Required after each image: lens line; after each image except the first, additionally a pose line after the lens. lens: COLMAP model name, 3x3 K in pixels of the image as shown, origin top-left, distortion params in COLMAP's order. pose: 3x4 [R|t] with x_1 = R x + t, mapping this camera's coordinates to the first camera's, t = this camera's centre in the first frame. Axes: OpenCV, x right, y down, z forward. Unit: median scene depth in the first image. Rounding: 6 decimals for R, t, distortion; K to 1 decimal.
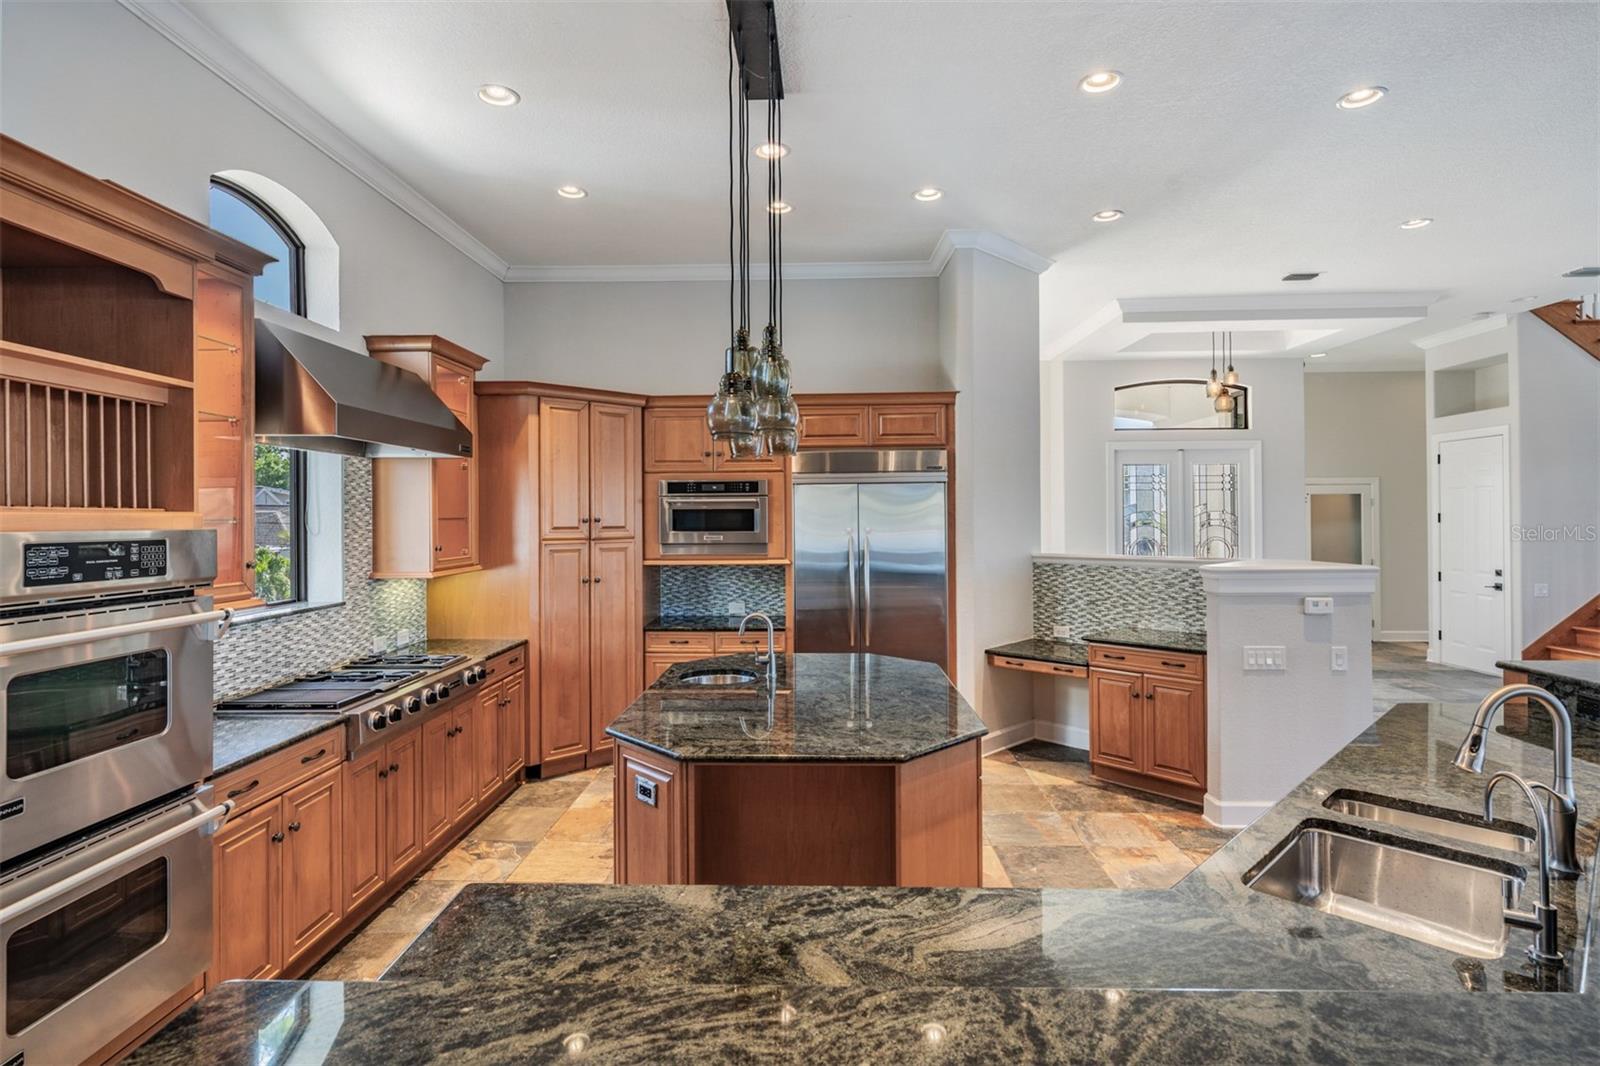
lens RADIAL K [[798.1, 0, 790.3], [0, 798.1, 516.6], [0, 0, 1]] dist [0.002820, 0.000163]
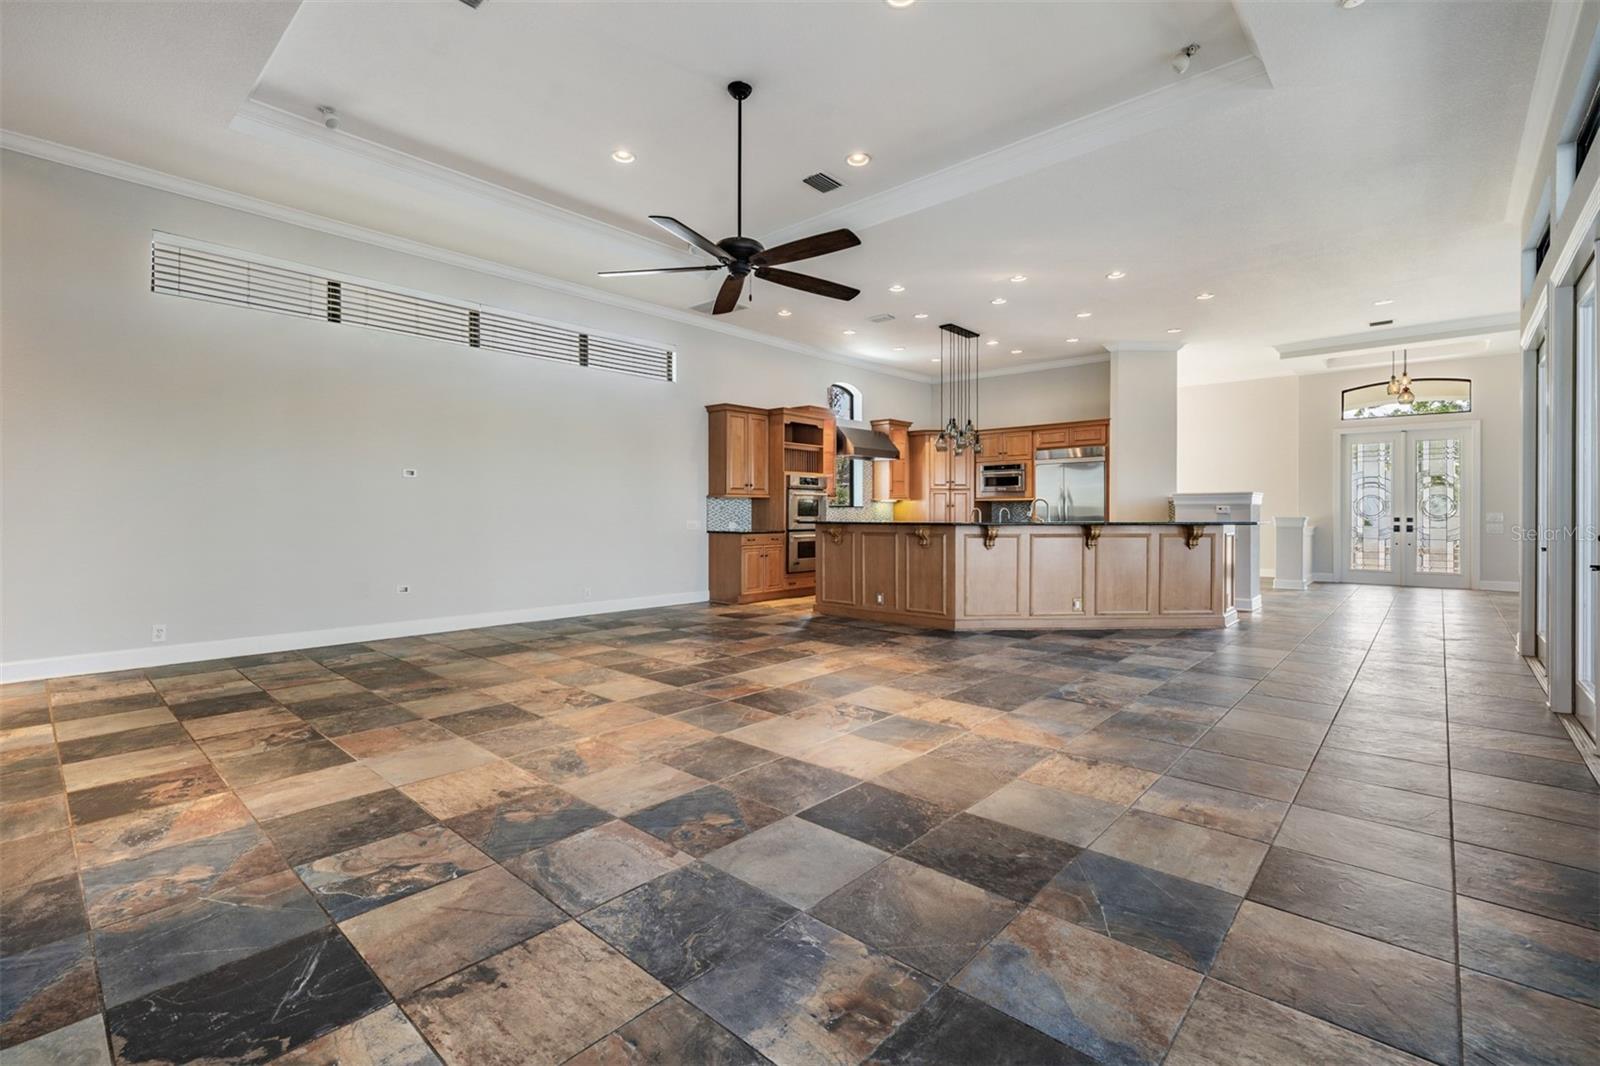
lens RADIAL K [[711.5, 0, 796.9], [0, 711.5, 516.5], [0, 0, 1]] dist [0.018309, 0.000014]
pose [[0.765952, 0.010805, -0.642807, 0.810057], [-0.003341, 0.999912, 0.012826, 0.084799], [0.642889, -0.007677, 0.765921, -1.021612]]
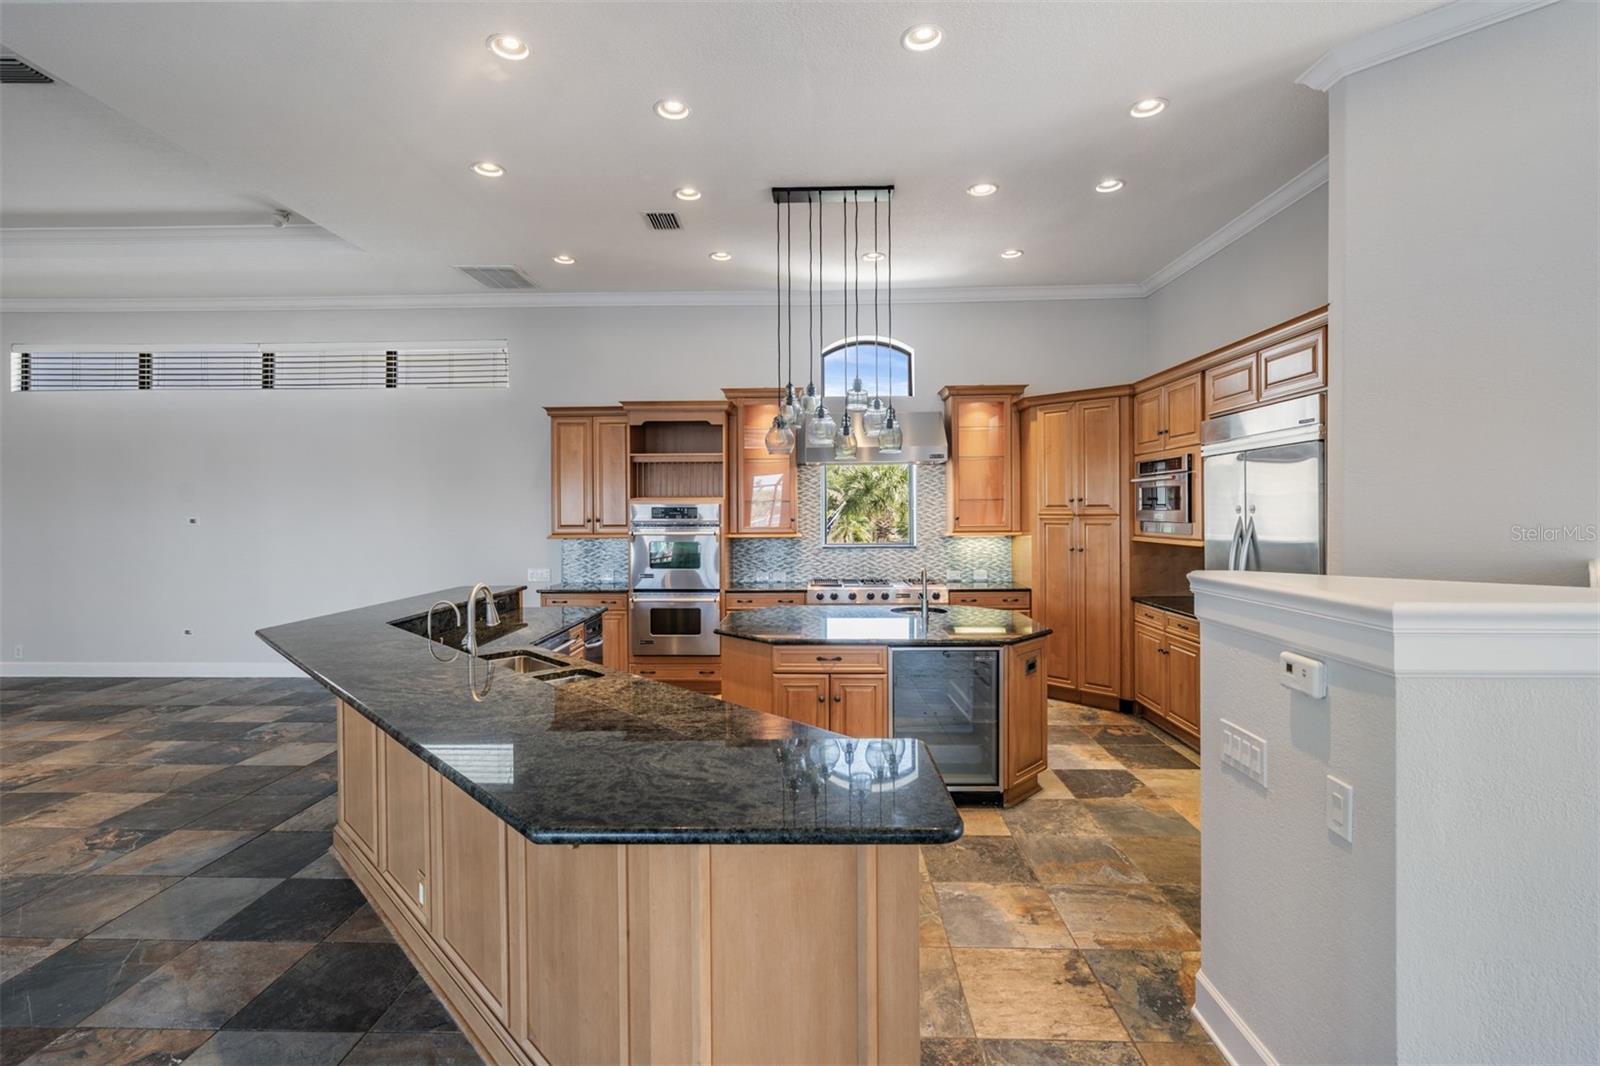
lens RADIAL K [[736.8, 0, 798.8], [0, 736.8, 519.1], [0, 0, 1]] dist [0.001530, 0.000191]
pose [[0.007293, 0.018292, -0.999806, 0.842579], [0.008434, 0.999796, 0.018353, 0.009828], [0.999938, -0.008566, 0.007137, 0.552444]]
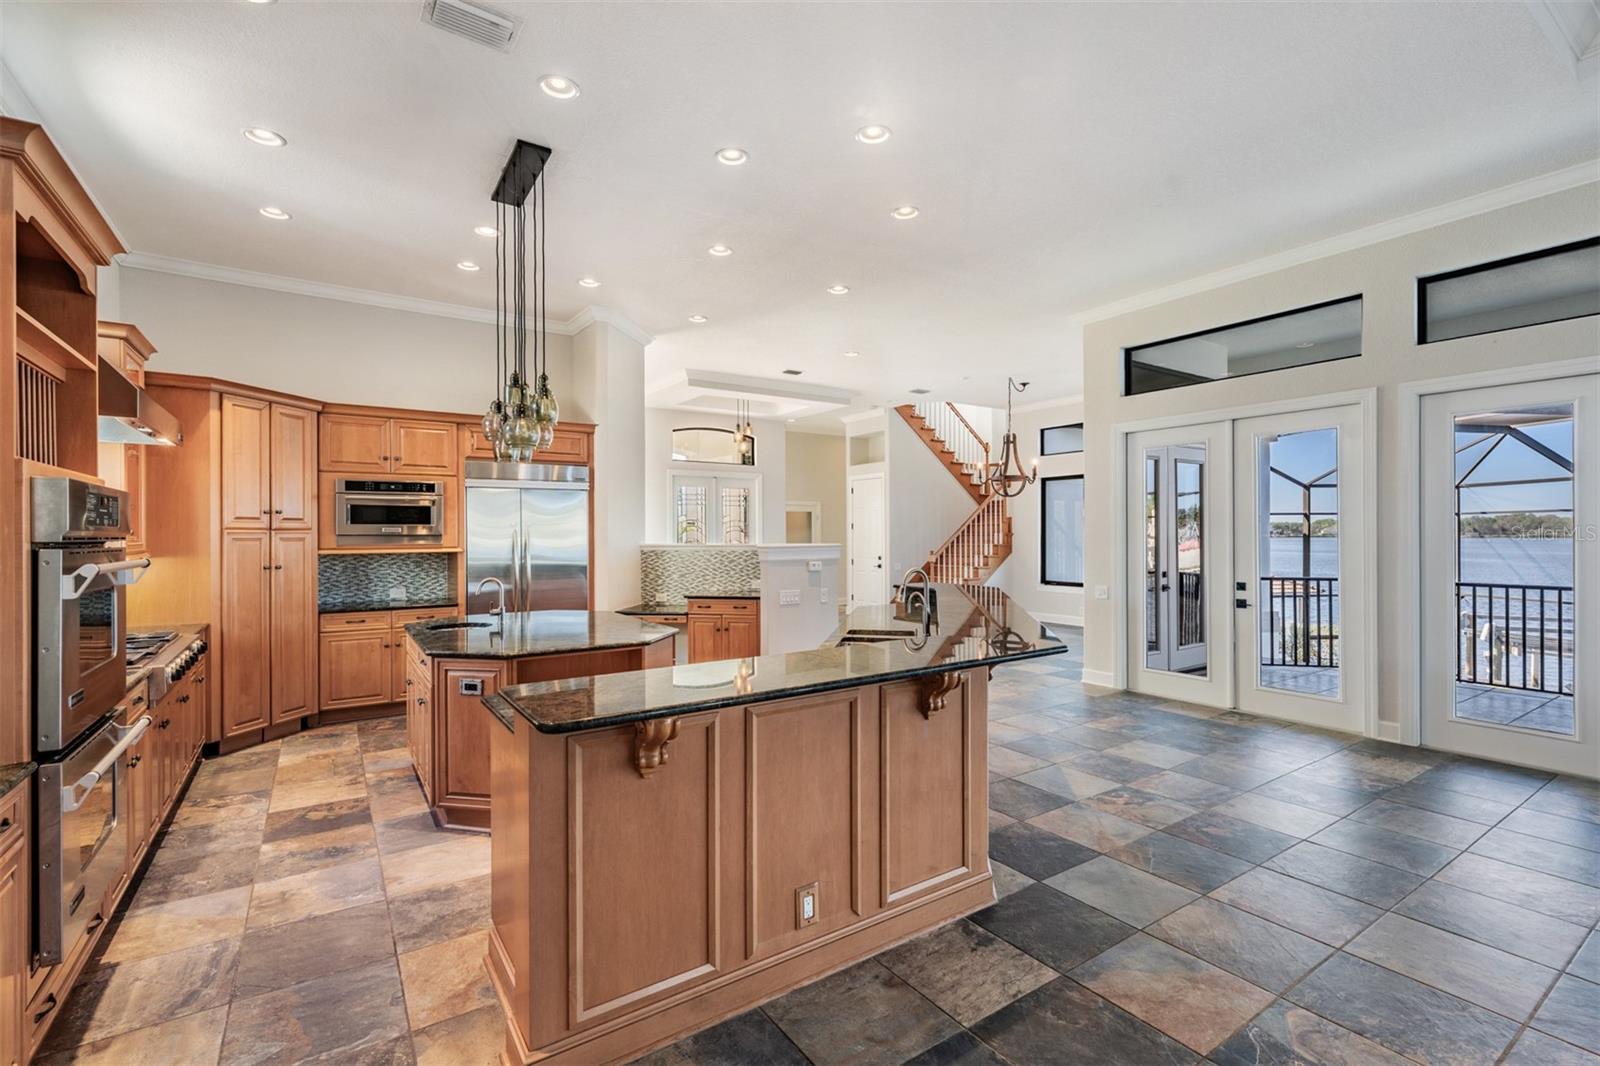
lens RADIAL K [[709.5, 0, 796.8], [0, 709.5, 535.9], [0, 0, 1]] dist [0.000767, 0.000022]
pose [[0.809783, 0.001938, 0.586726, -0.230837], [-0.002846, 0.999996, 0.000626, 0.033682], [-0.586722, -0.002177, 0.809785, -0.195545]]
